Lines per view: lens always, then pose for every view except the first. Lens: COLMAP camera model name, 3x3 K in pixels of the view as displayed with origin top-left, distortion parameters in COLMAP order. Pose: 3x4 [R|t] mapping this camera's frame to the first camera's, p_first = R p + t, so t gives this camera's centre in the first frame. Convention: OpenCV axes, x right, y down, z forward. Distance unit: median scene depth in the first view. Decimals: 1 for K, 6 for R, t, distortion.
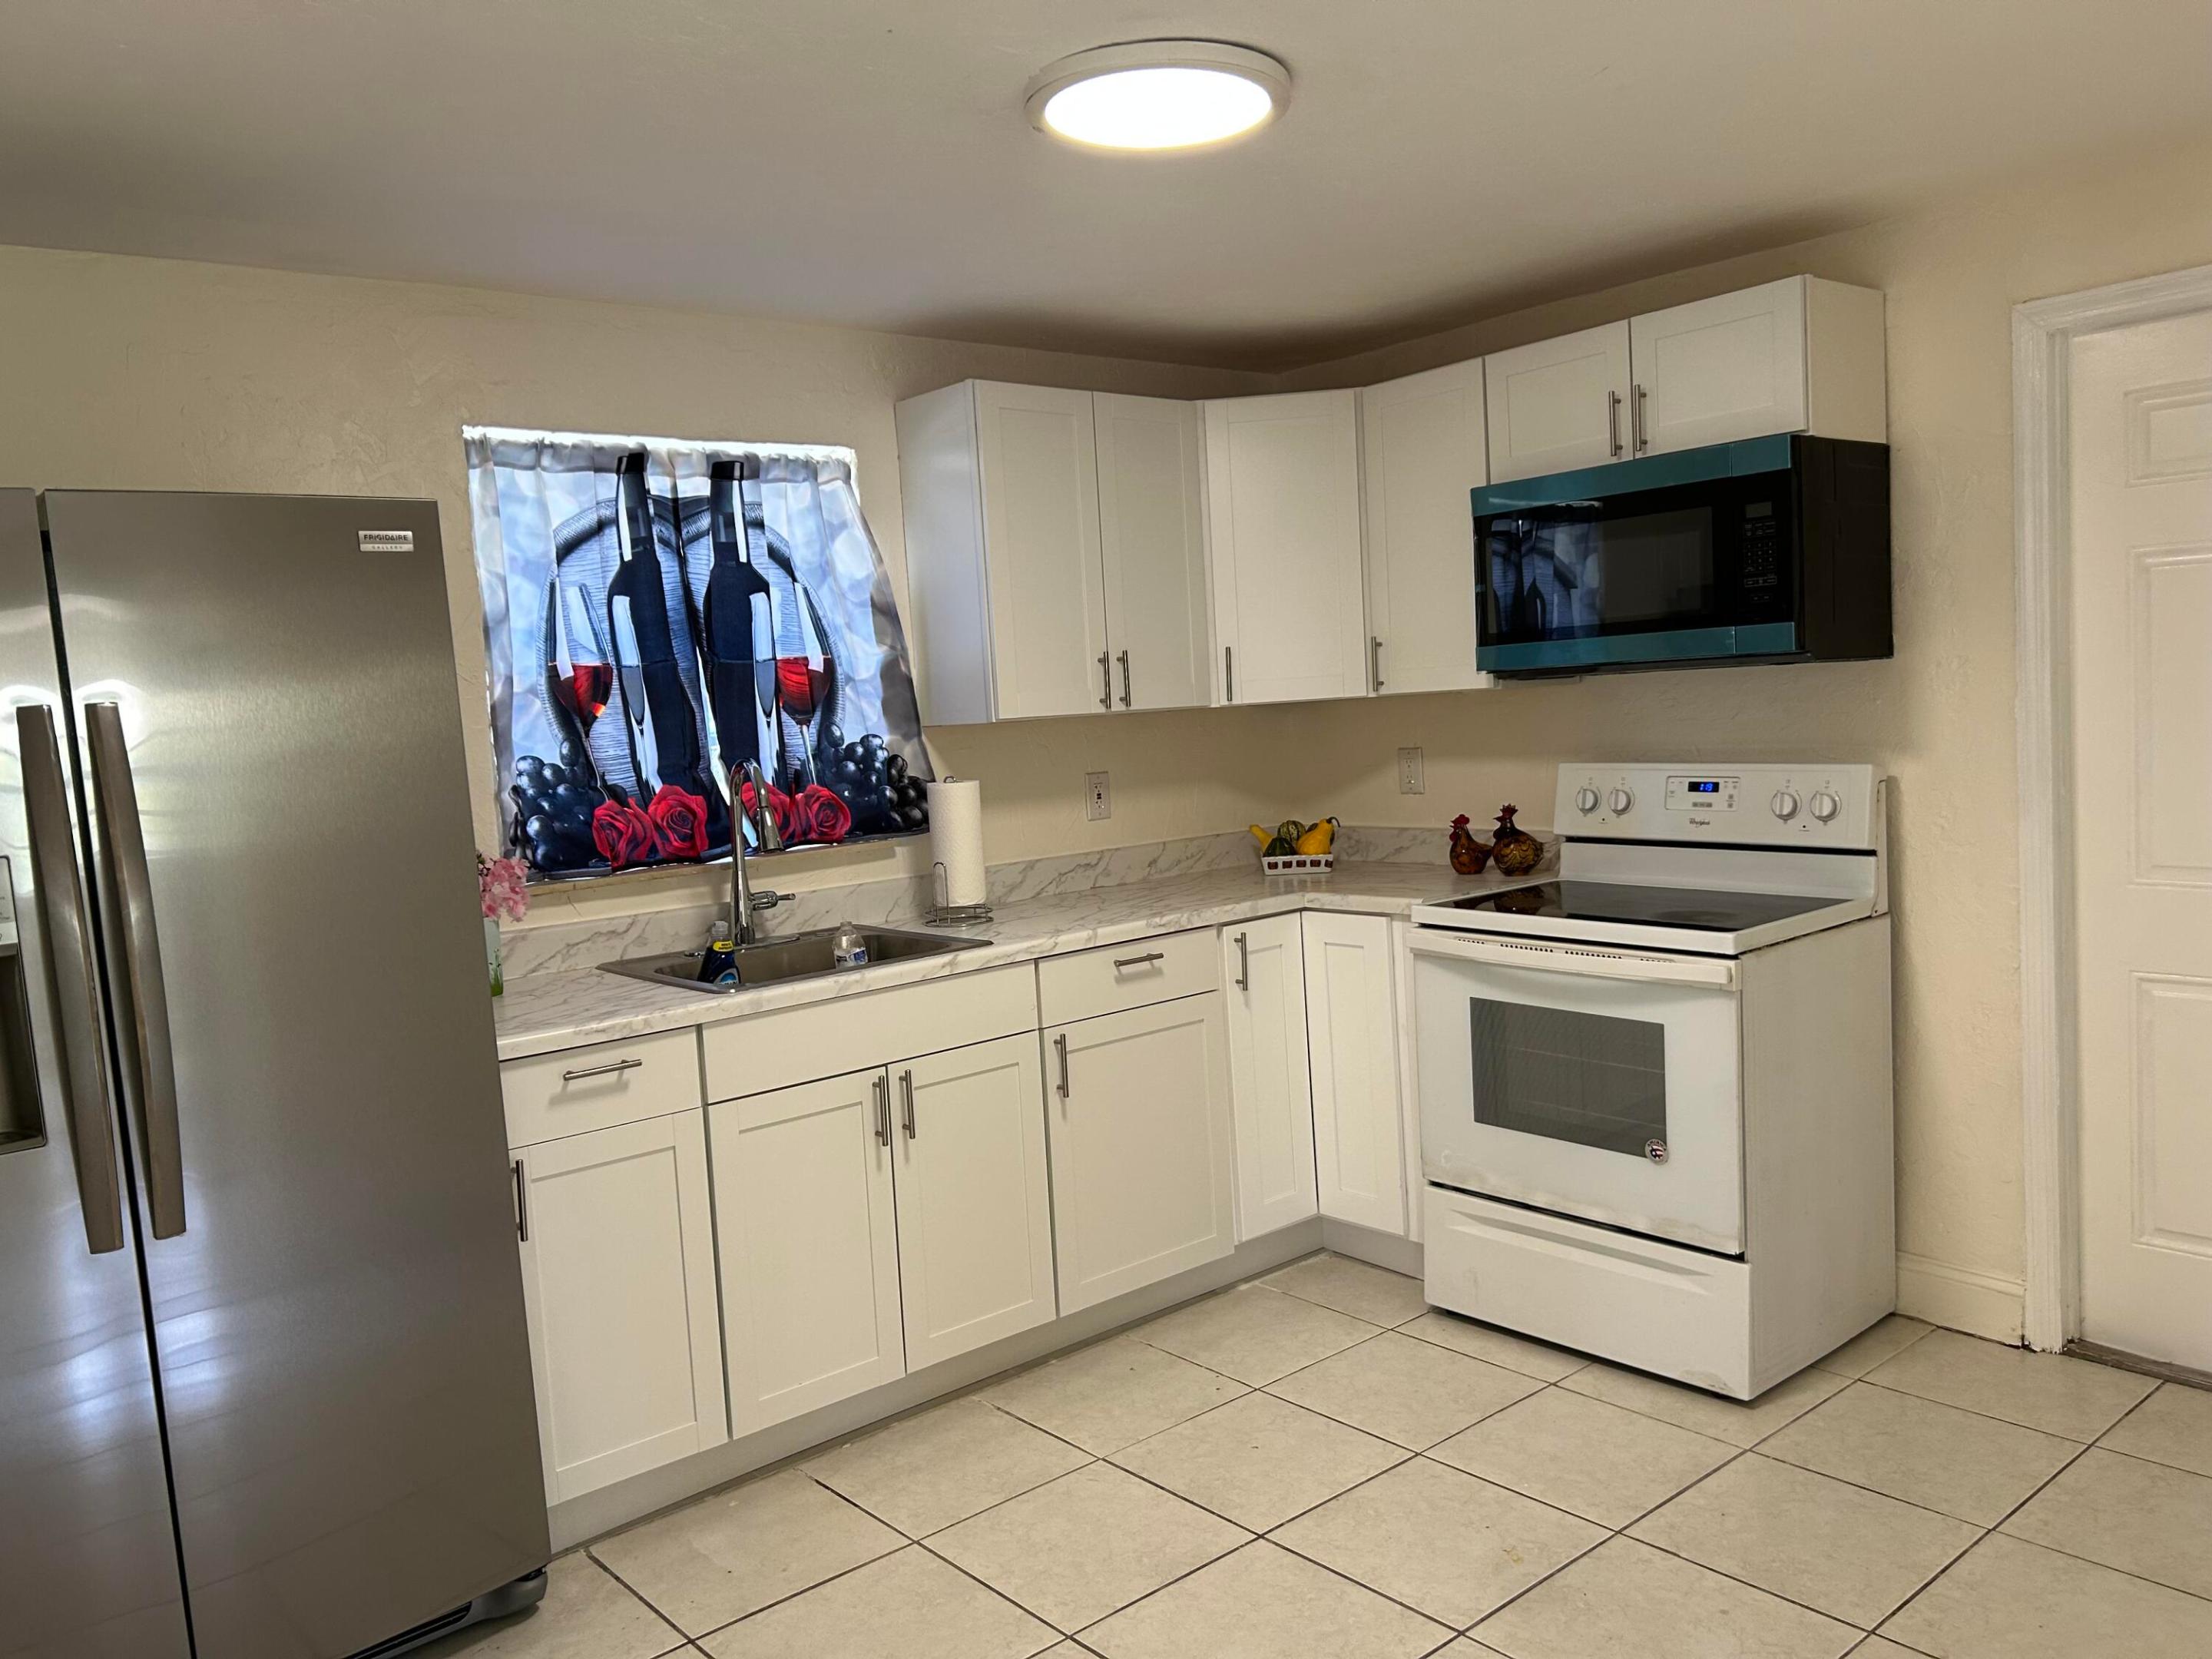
lens RADIAL K [[1689.1, 0, 1106.0], [0, 1689.1, 829.5], [0, 0, 1]] dist [-0.007435, -0.218302]
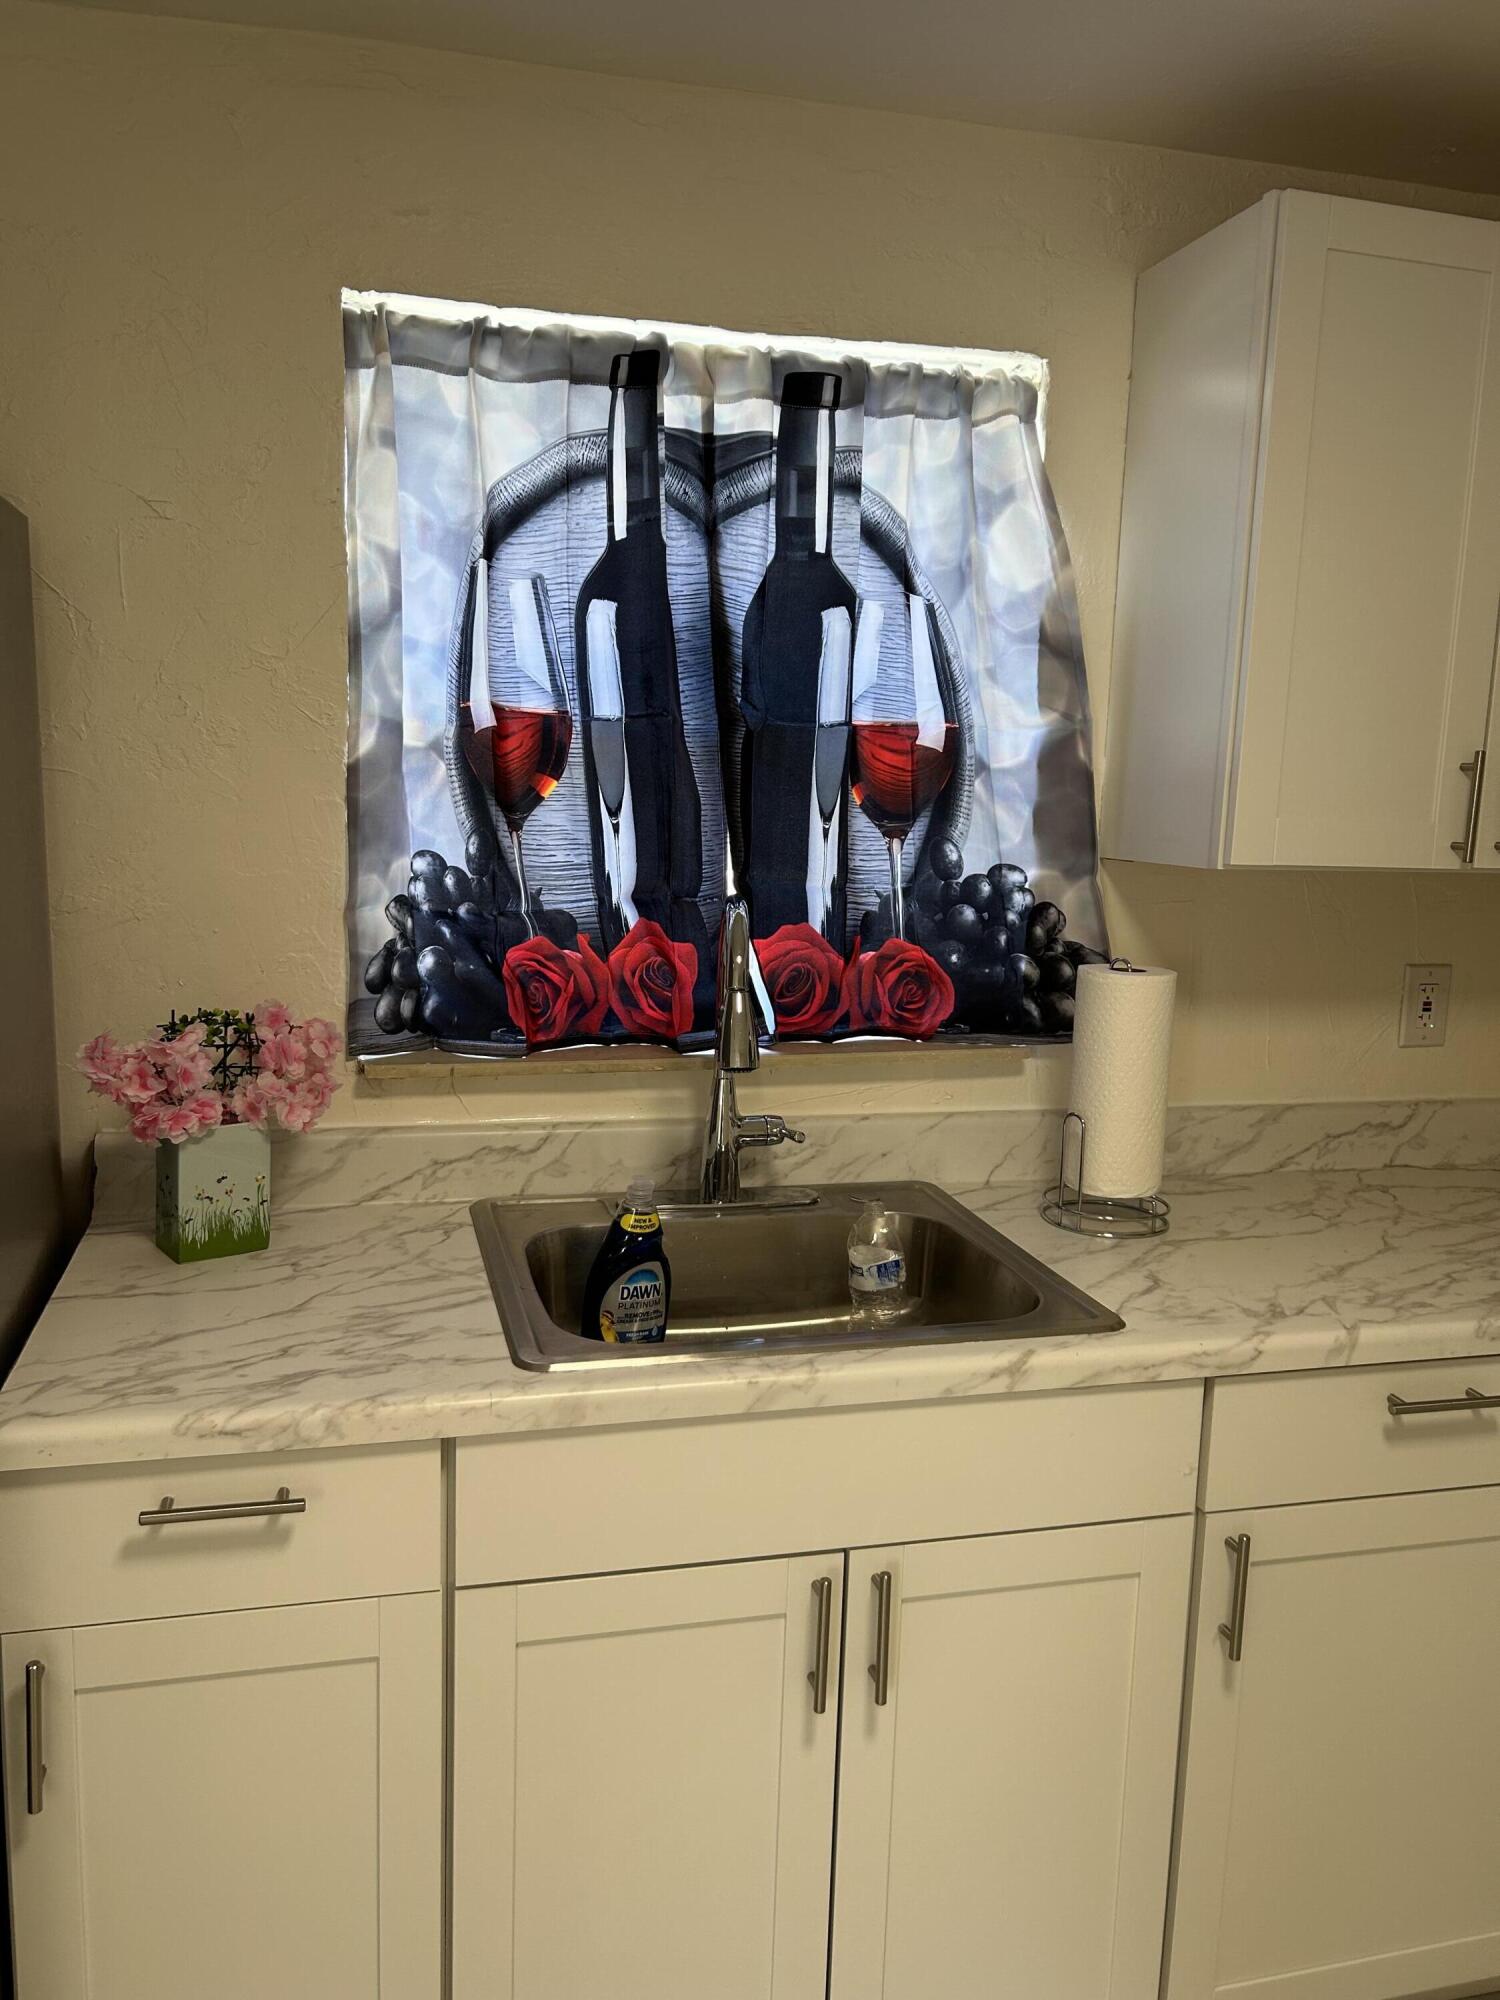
lens RADIAL K [[1495.6, 0, 712.1], [0, 1495.6, 1008.0], [0, 0, 1]] dist [0.096955, -0.199299]
pose [[0.887995, 0.146553, -0.435876, 0.005131], [-0.110251, 0.988062, 0.107602, -0.055643], [0.446442, -0.047495, 0.893551, 0.521939]]
